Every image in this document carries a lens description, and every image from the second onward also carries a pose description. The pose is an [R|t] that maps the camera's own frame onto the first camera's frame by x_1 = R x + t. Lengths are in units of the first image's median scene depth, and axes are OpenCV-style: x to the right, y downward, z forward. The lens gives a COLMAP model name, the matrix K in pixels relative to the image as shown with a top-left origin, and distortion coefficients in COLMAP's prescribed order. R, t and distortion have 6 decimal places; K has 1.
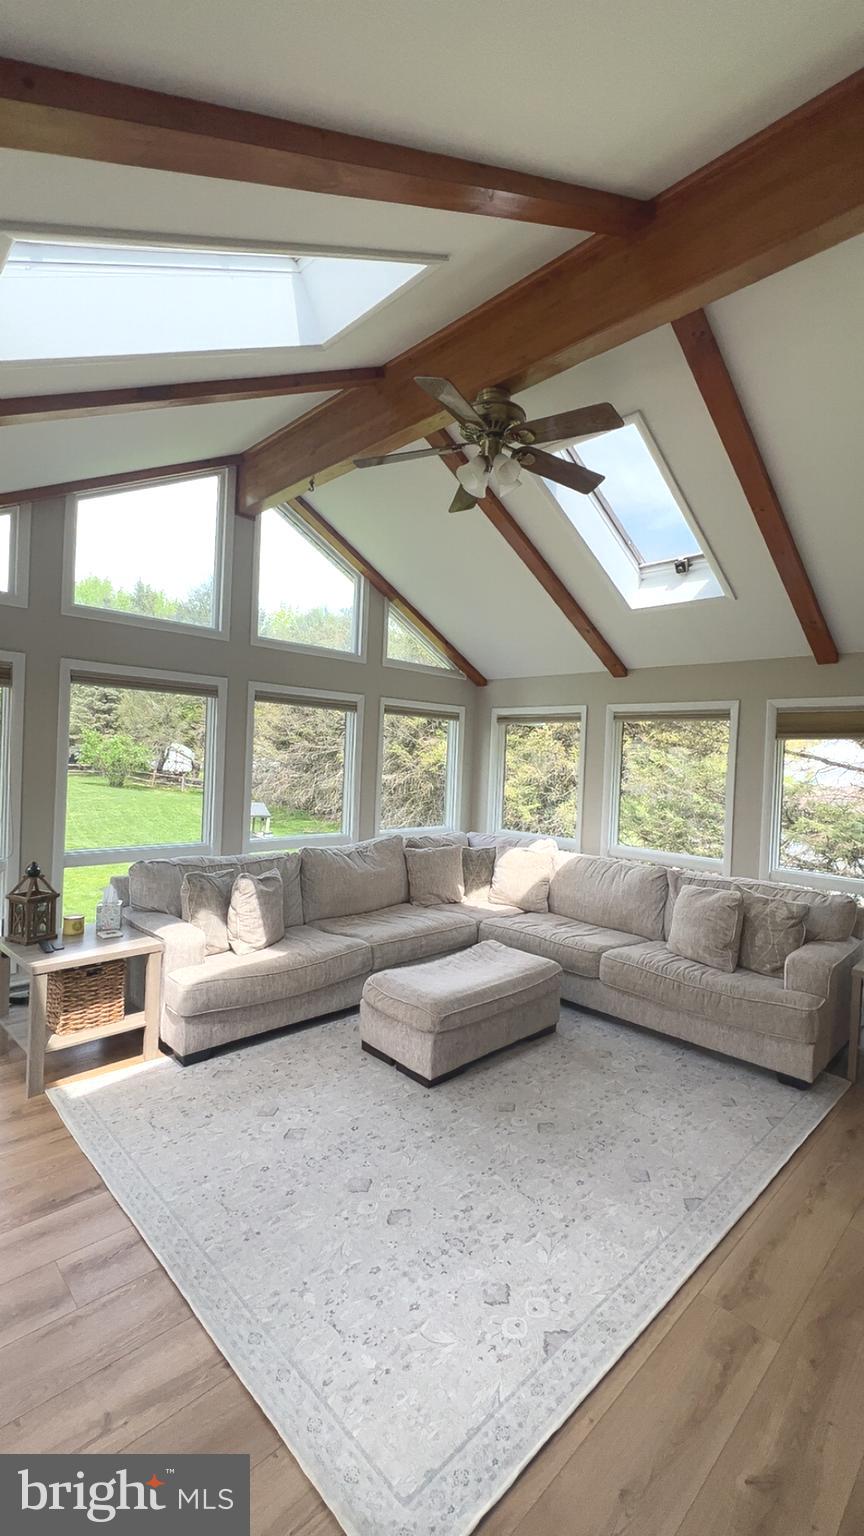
lens RADIAL K [[653.6, 0, 430.4], [0, 653.6, 757.9], [0, 0, 1]] dist [-0.002172, 0.001086]
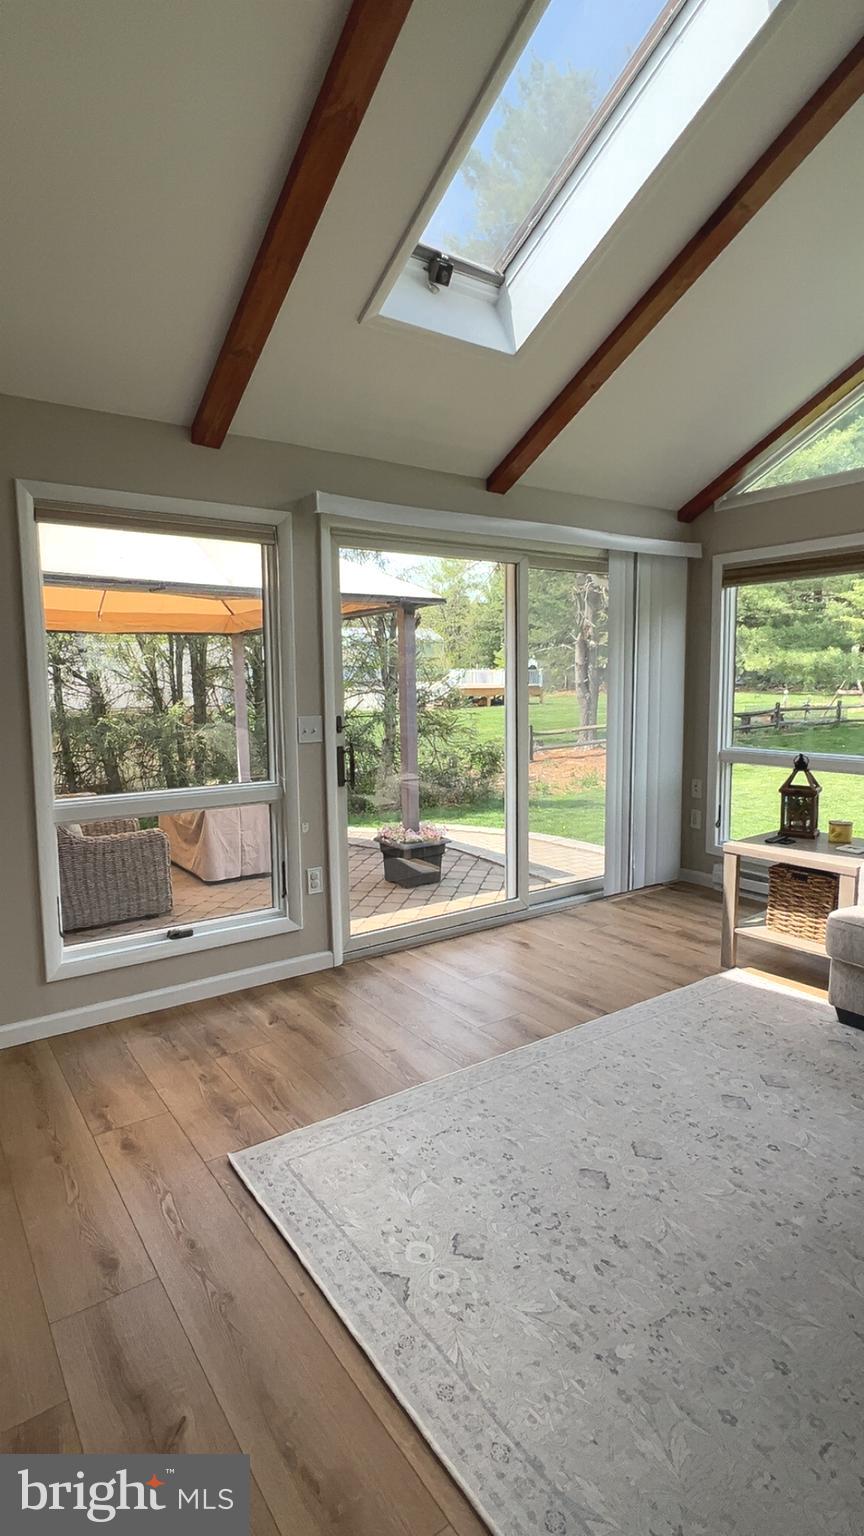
lens RADIAL K [[782.7, 0, 442.4], [0, 782.7, 762.5], [0, 0, 1]] dist [0.009918, -0.000430]
pose [[-0.150068, 0.073275, -0.985957, 1.013990], [0.006200, 0.997300, 0.073174, 0.137994], [0.988656, 0.004868, -0.150117, 1.088158]]
